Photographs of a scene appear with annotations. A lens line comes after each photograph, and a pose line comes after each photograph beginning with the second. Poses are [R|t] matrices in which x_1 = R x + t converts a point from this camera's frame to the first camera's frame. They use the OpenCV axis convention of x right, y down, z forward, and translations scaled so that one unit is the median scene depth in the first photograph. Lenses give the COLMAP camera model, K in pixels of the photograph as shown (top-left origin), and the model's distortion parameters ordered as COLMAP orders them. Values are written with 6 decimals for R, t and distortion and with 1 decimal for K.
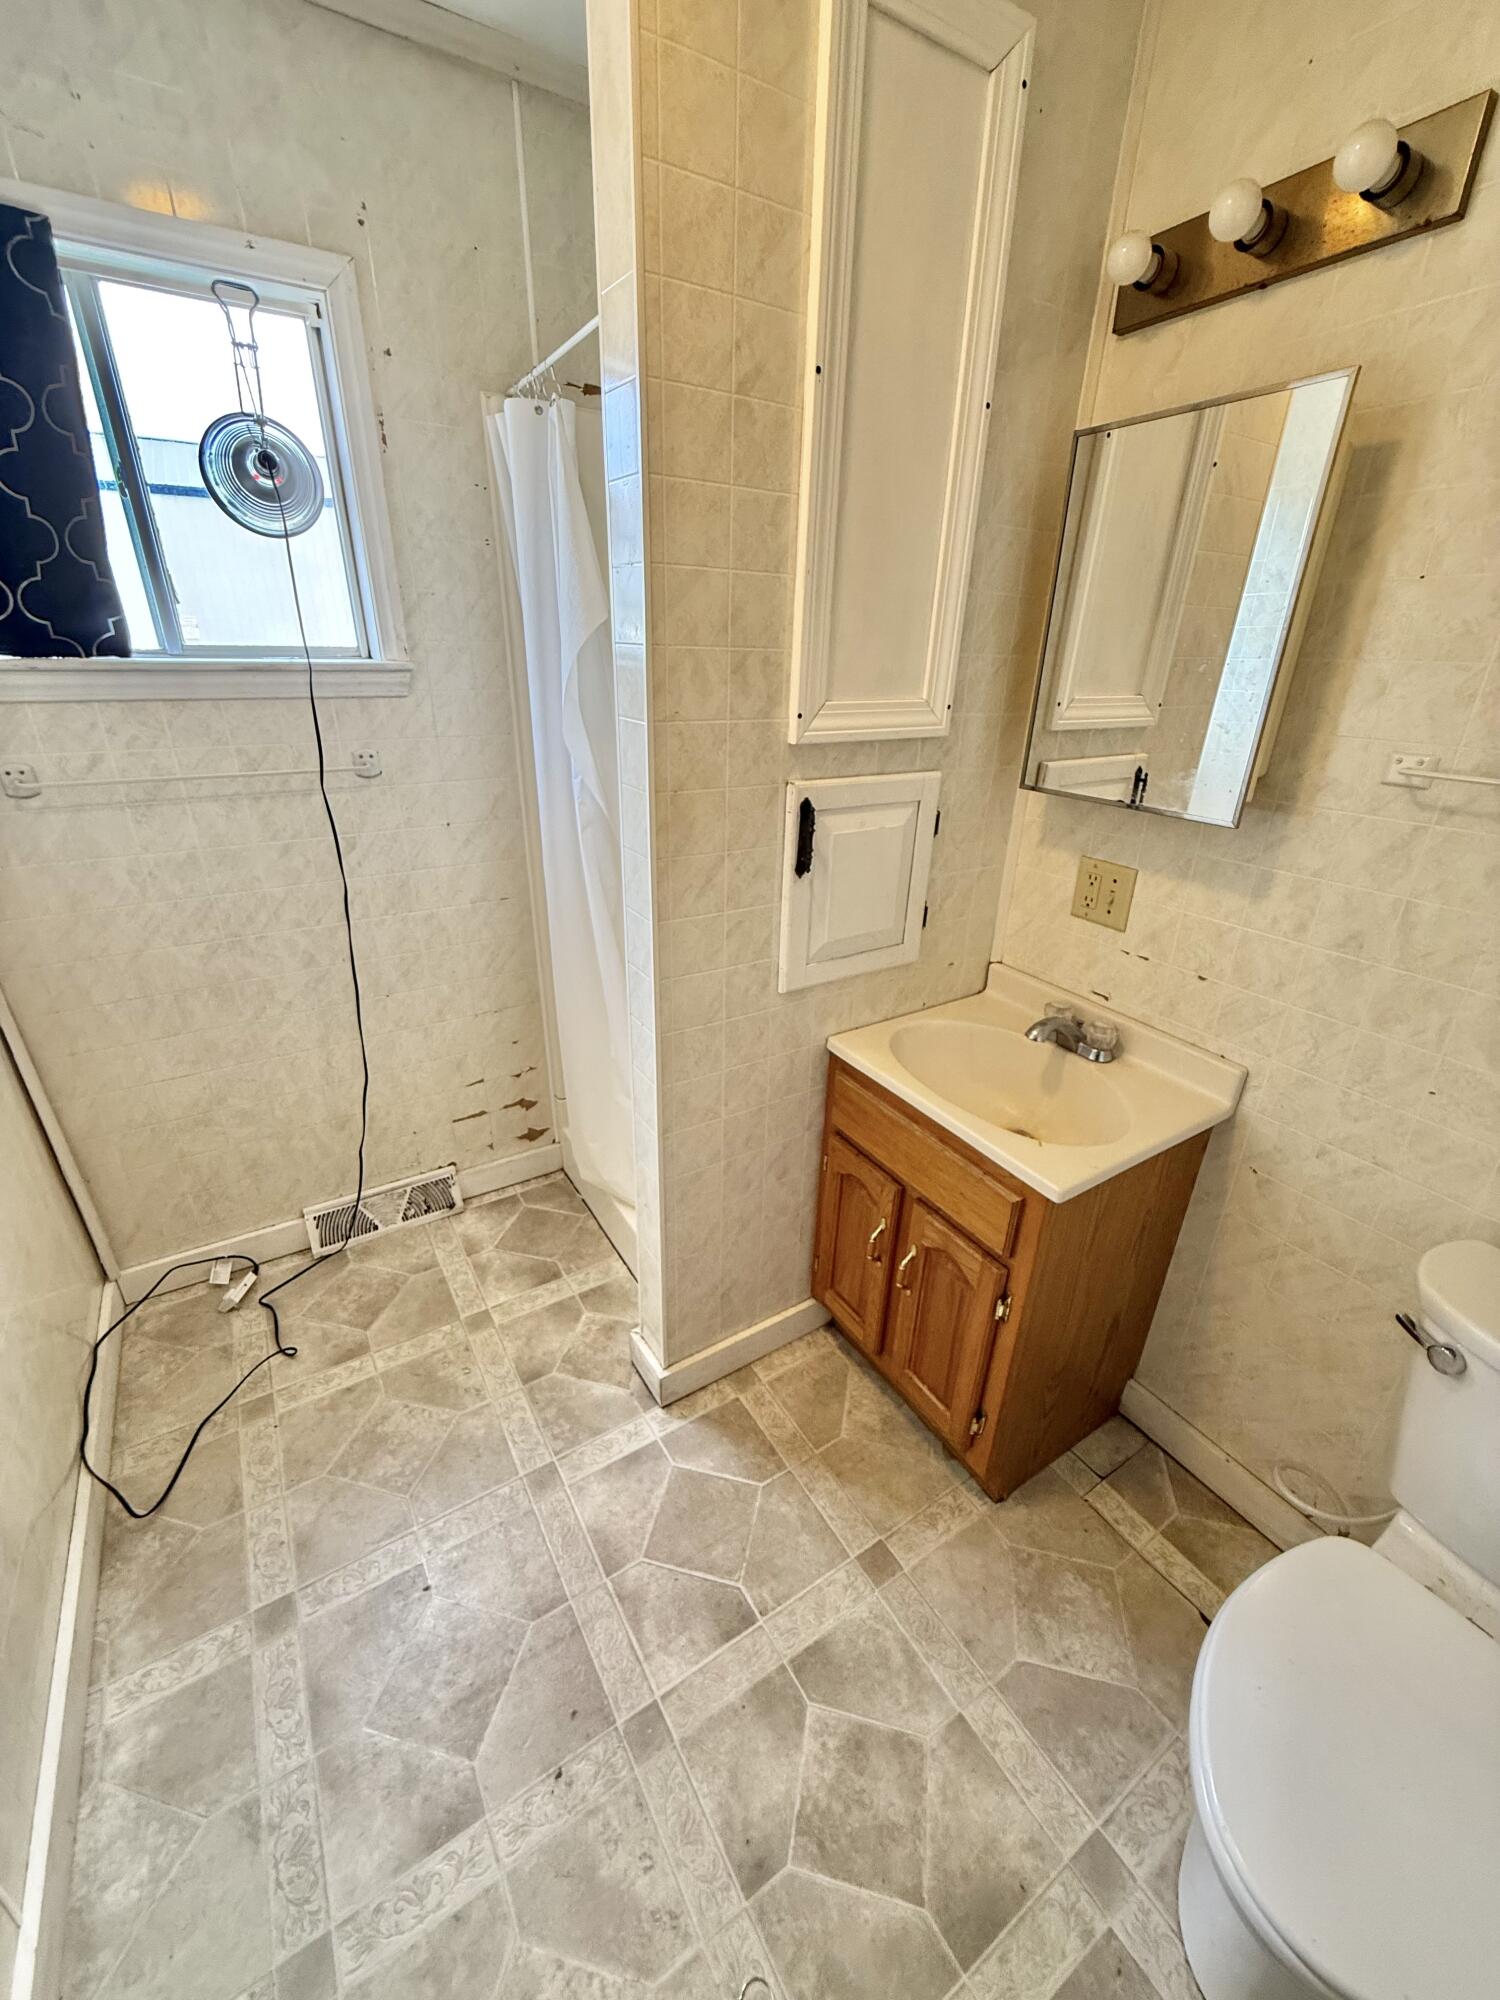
lens RADIAL K [[802.0, 0, 746.6], [0, 802.0, 1009.8], [0, 0, 1]] dist [0.058179, -0.019542]
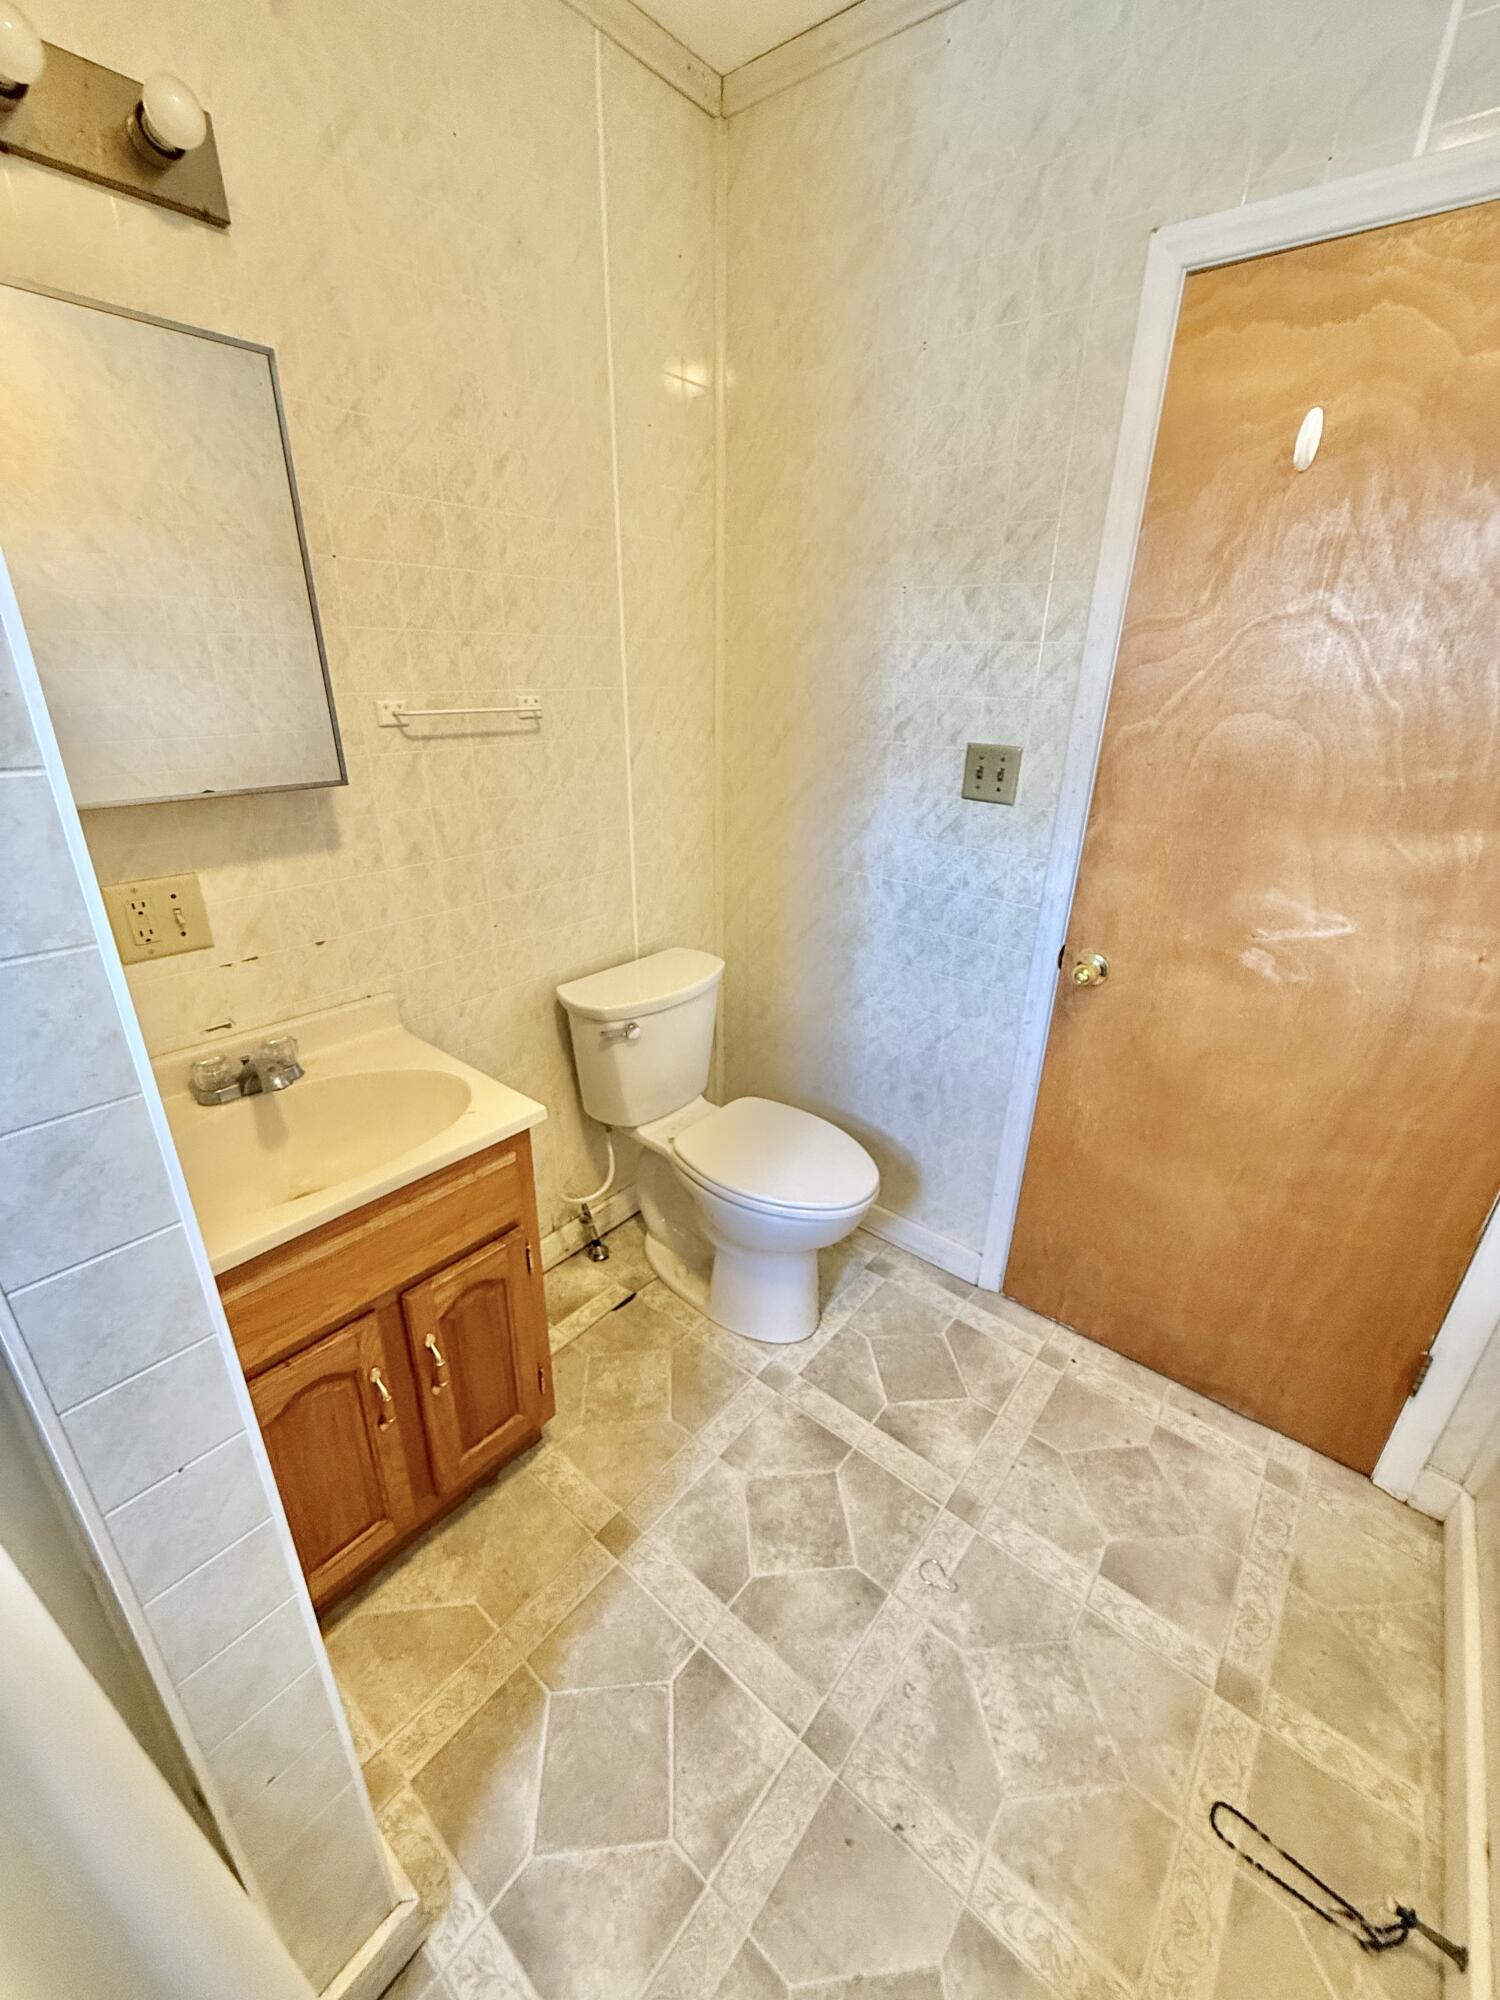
lens RADIAL K [[789.4, 0, 754.1], [0, 789.4, 998.3], [0, 0, 1]] dist [-0.001692, -0.000197]
pose [[-0.309310, -0.425587, 0.850413, -0.509297], [0.351621, 0.779707, 0.518093, -0.337874], [-0.883567, 0.459274, -0.091526, 0.737300]]
